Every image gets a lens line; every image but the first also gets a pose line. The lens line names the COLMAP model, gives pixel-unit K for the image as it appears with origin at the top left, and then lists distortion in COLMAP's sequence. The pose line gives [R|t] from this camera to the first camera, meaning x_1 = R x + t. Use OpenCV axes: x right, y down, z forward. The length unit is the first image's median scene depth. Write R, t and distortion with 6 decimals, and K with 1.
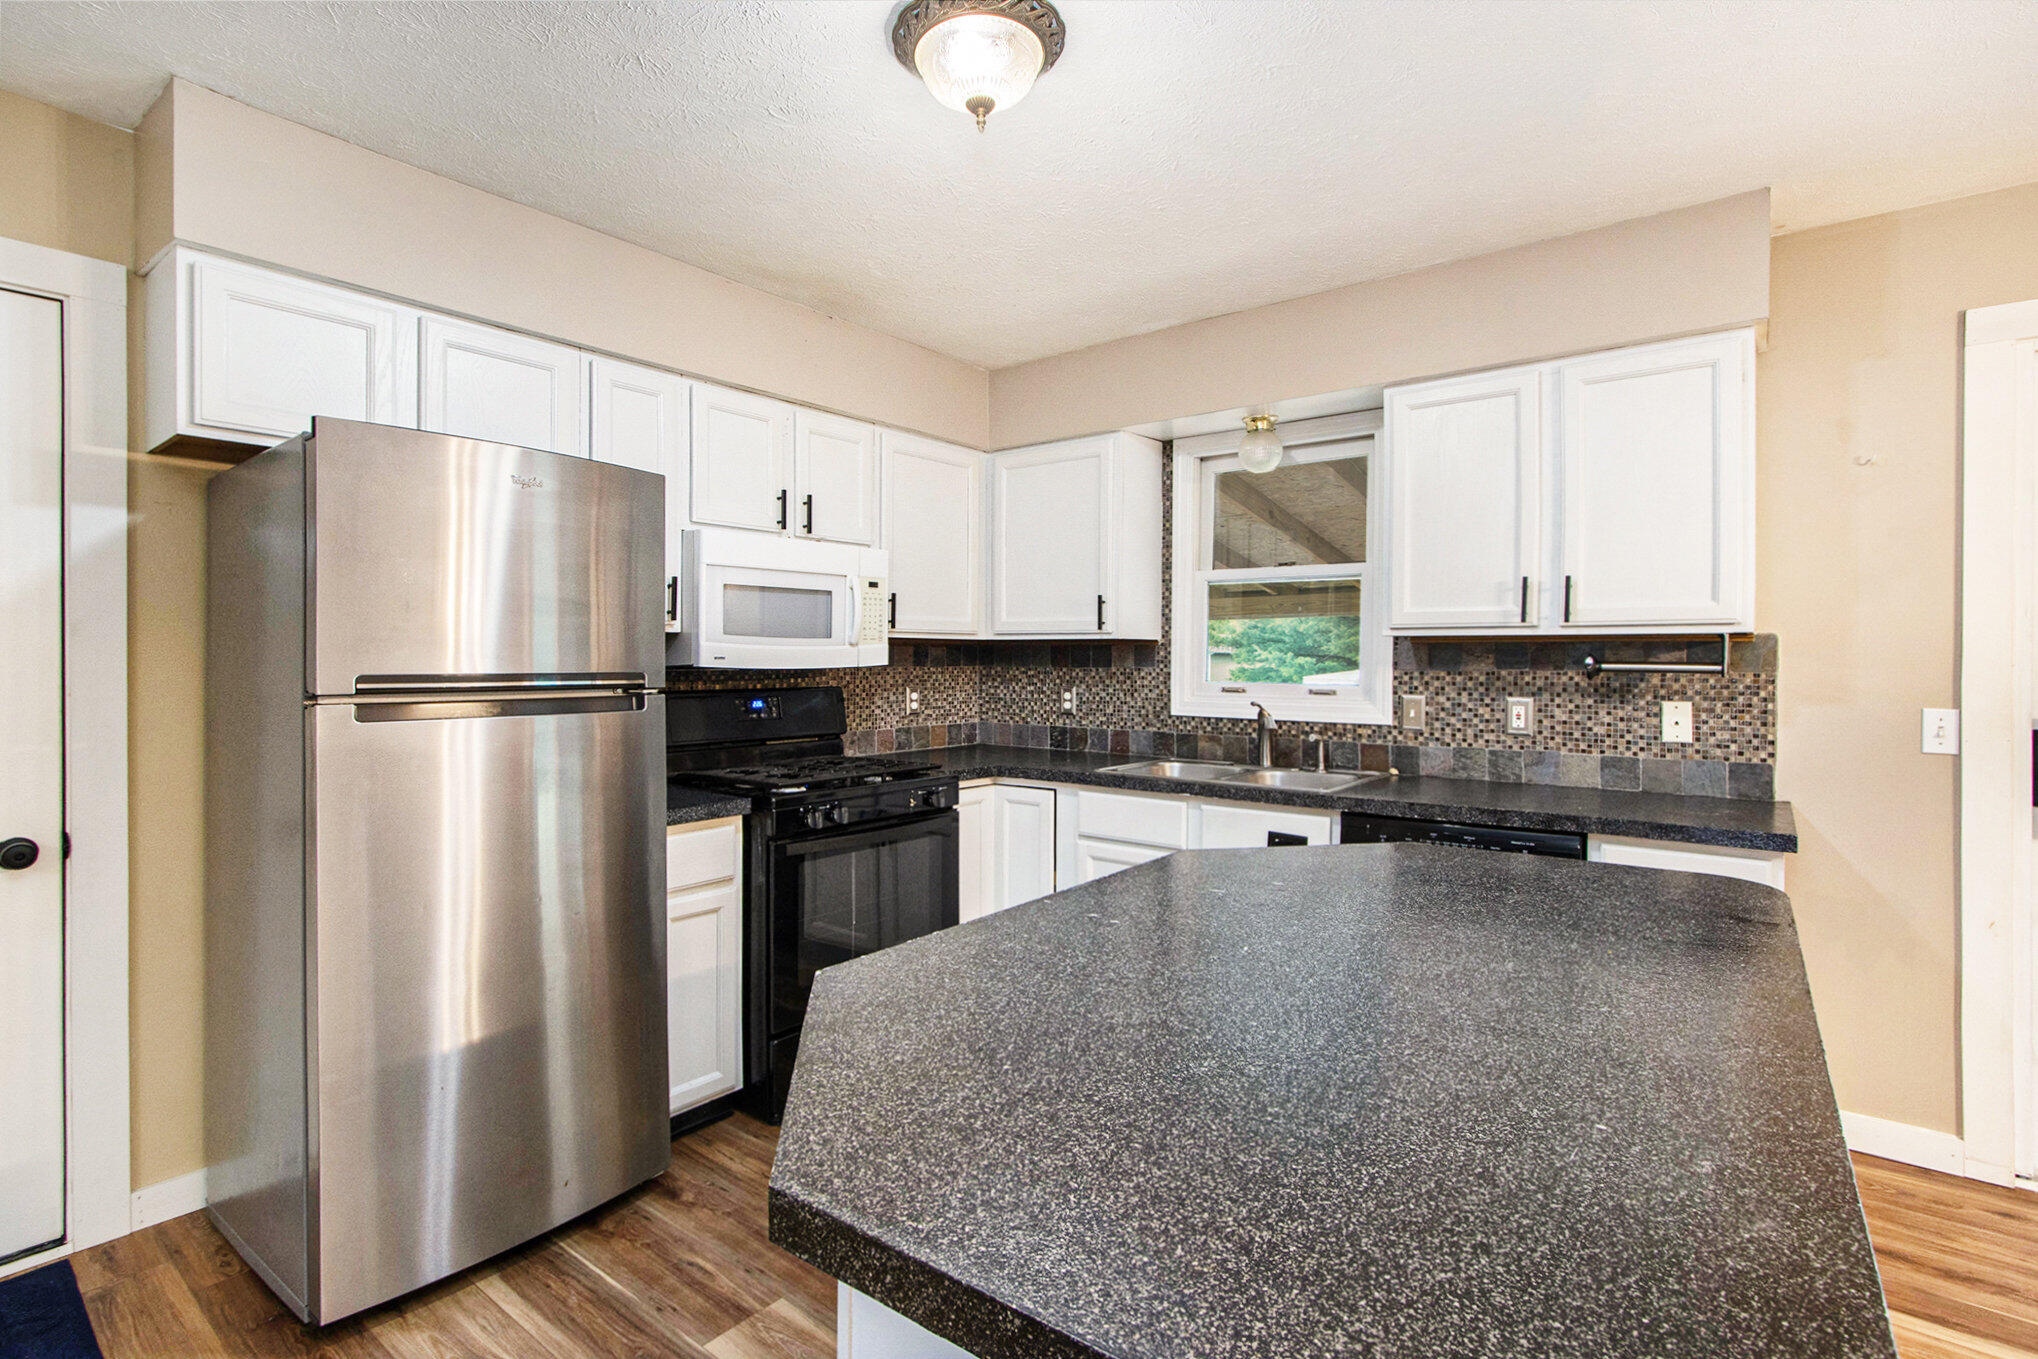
lens RADIAL K [[979.6, 0, 1048.4], [0, 979.6, 665.1], [0, 0, 1]] dist [-0.012654, 0.003800]
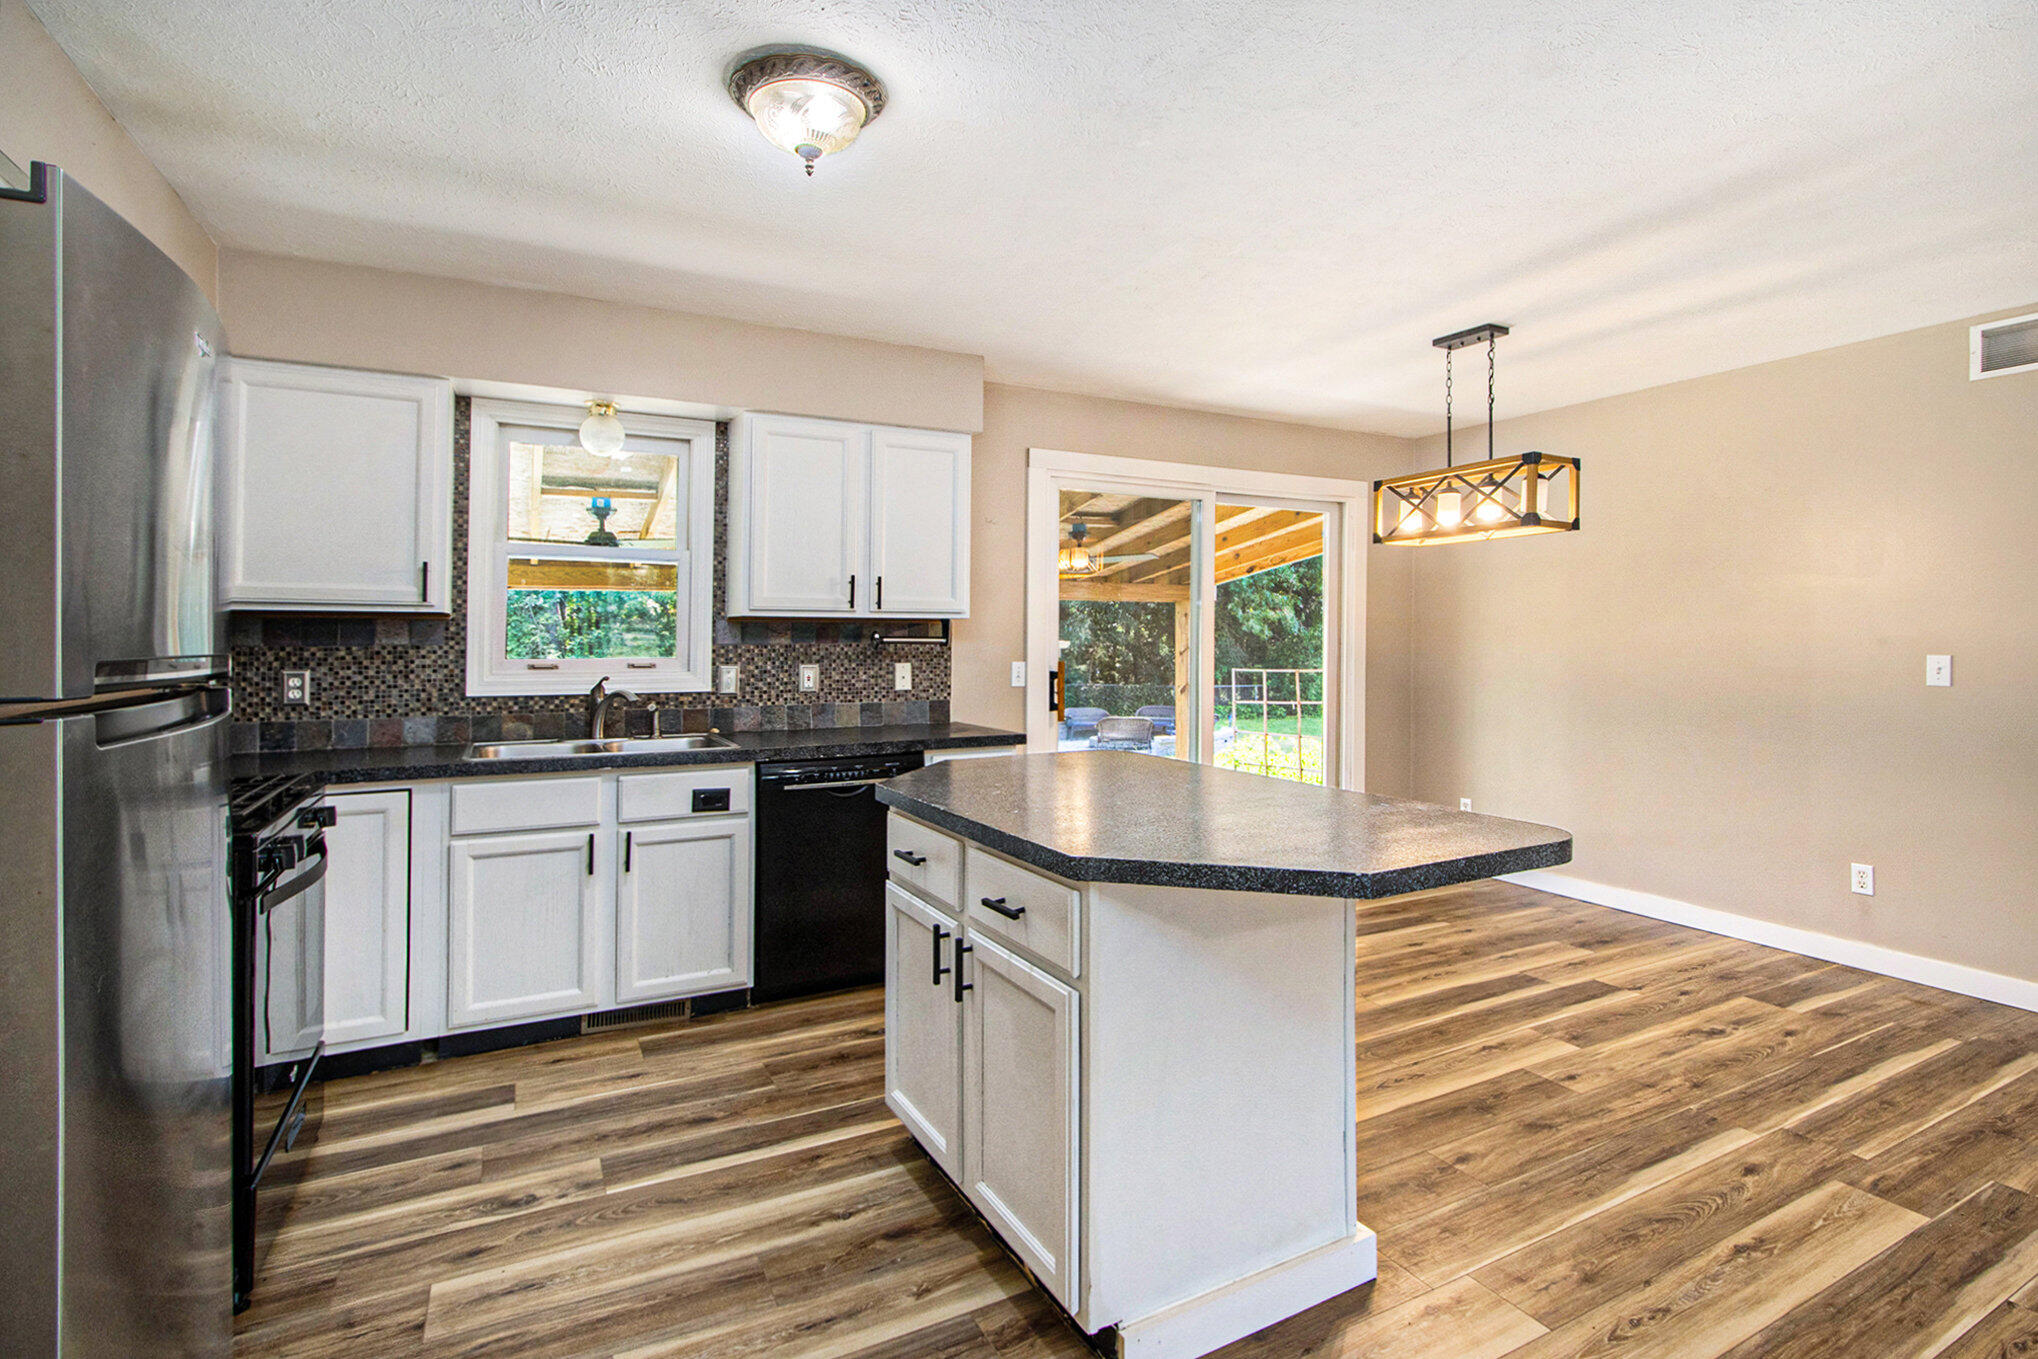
lens RADIAL K [[979.6, 0, 1015.2], [0, 979.6, 622.2], [0, 0, 1]] dist [-0.012654, 0.003800]
pose [[0.429539, 0.003693, 0.903041, -0.562217], [0.001249, 0.999988, -0.004684, -0.016035], [-0.903048, 0.003139, 0.429529, 0.169489]]
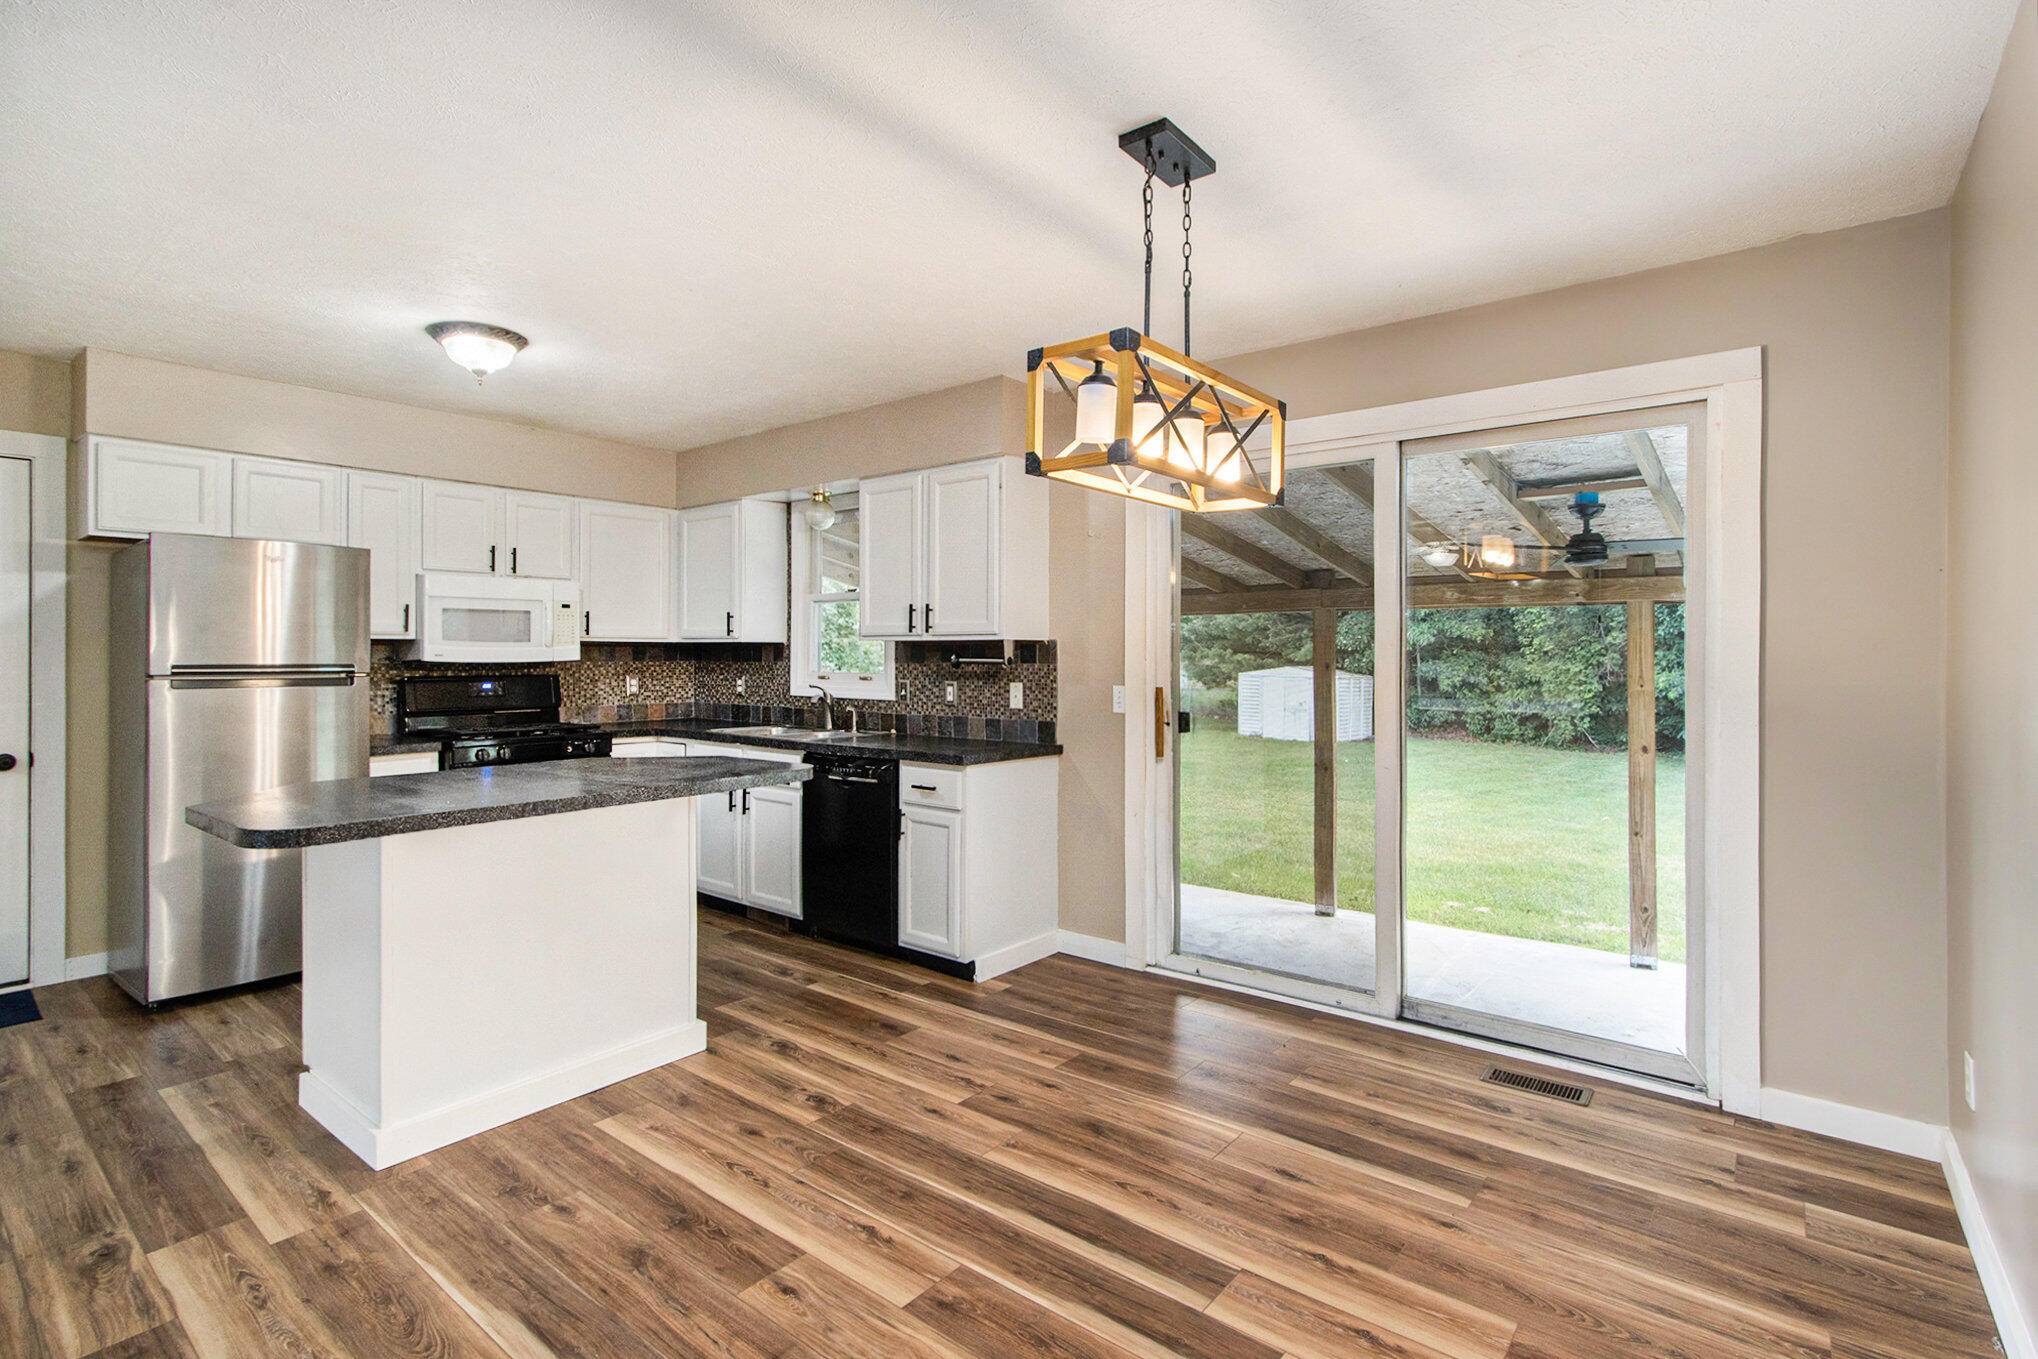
lens RADIAL K [[979.6, 0, 1000.2], [0, 979.6, 652.8], [0, 0, 1]] dist [-0.012654, 0.003800]
pose [[0.999132, -0.000658, -0.041658, 0.575919], [0.000273, 0.999957, -0.009236, 0.002951], [0.041662, 0.009216, 0.999089, -0.486918]]
